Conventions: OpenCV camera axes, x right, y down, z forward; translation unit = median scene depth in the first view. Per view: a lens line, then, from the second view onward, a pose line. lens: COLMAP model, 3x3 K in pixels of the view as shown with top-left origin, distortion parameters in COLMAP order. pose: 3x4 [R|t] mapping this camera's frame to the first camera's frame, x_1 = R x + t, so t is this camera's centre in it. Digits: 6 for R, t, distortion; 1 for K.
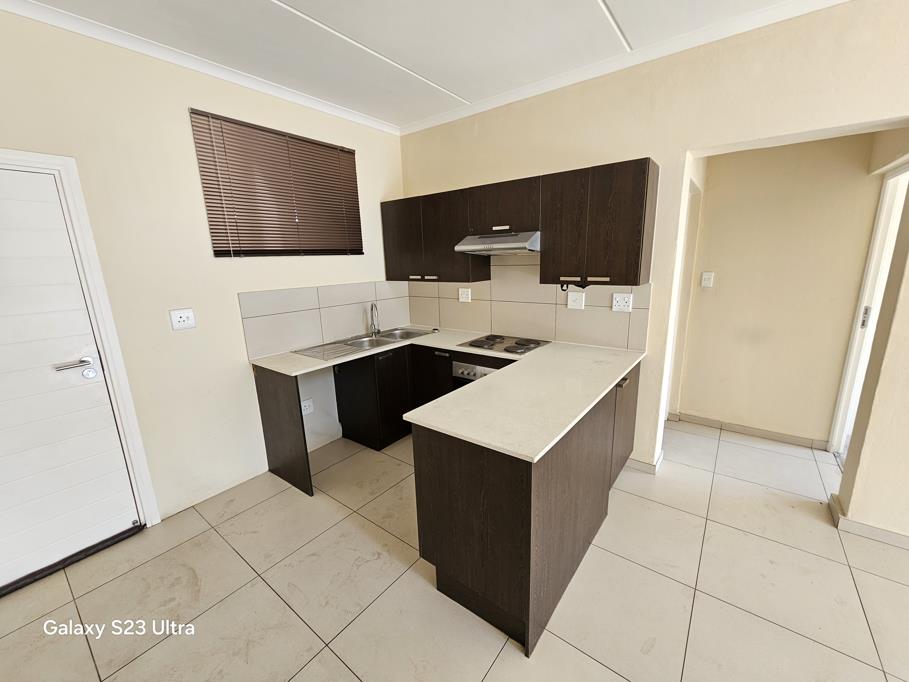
lens RADIAL K [[370.7, 0, 460.6], [0, 370.7, 342.0], [0, 0, 1]] dist [0.001580, 0.000309]
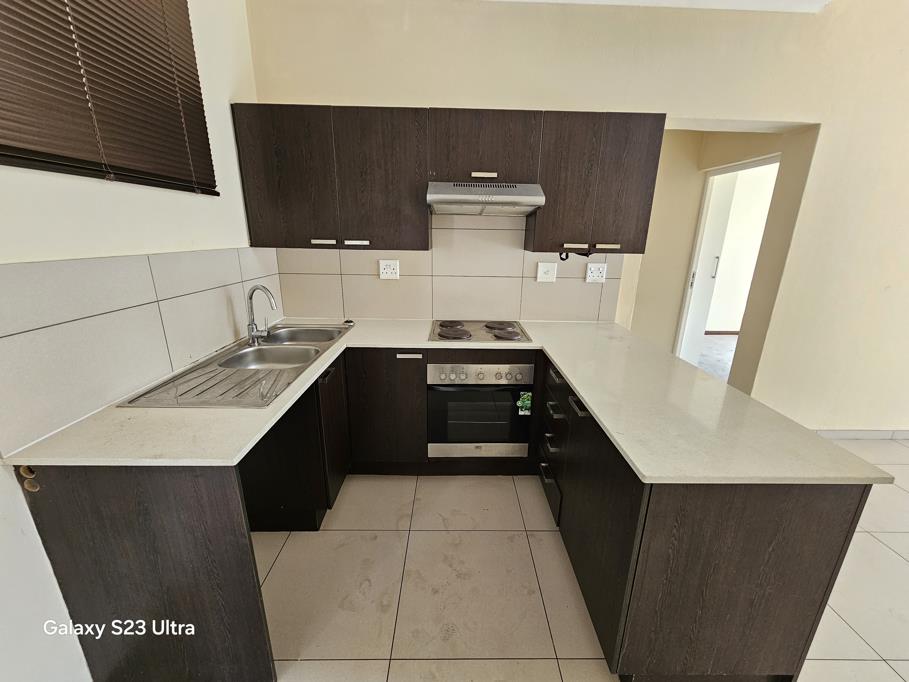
lens RADIAL K [[370.7, 0, 460.6], [0, 370.7, 342.0], [0, 0, 1]] dist [0.001580, 0.000309]
pose [[0.787931, -0.134155, 0.600971, -0.381263], [0.098000, 0.990859, 0.092703, -0.046875], [-0.607915, -0.014149, 0.793876, 0.401505]]
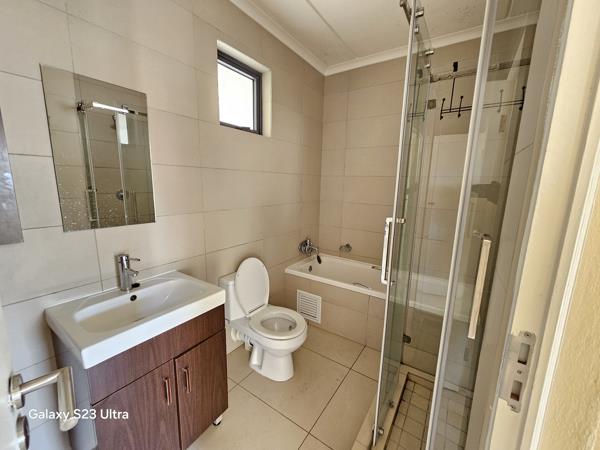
lens RADIAL K [[244.7, 0, 304.0], [0, 244.7, 225.6], [0, 0, 1]] dist [0.001580, 0.000309]
pose [[0.996656, 0.044381, 0.068612, 0.835714], [-0.040671, 0.997682, -0.054549, -0.140837], [-0.070874, 0.051576, 0.996151, 0.758283]]
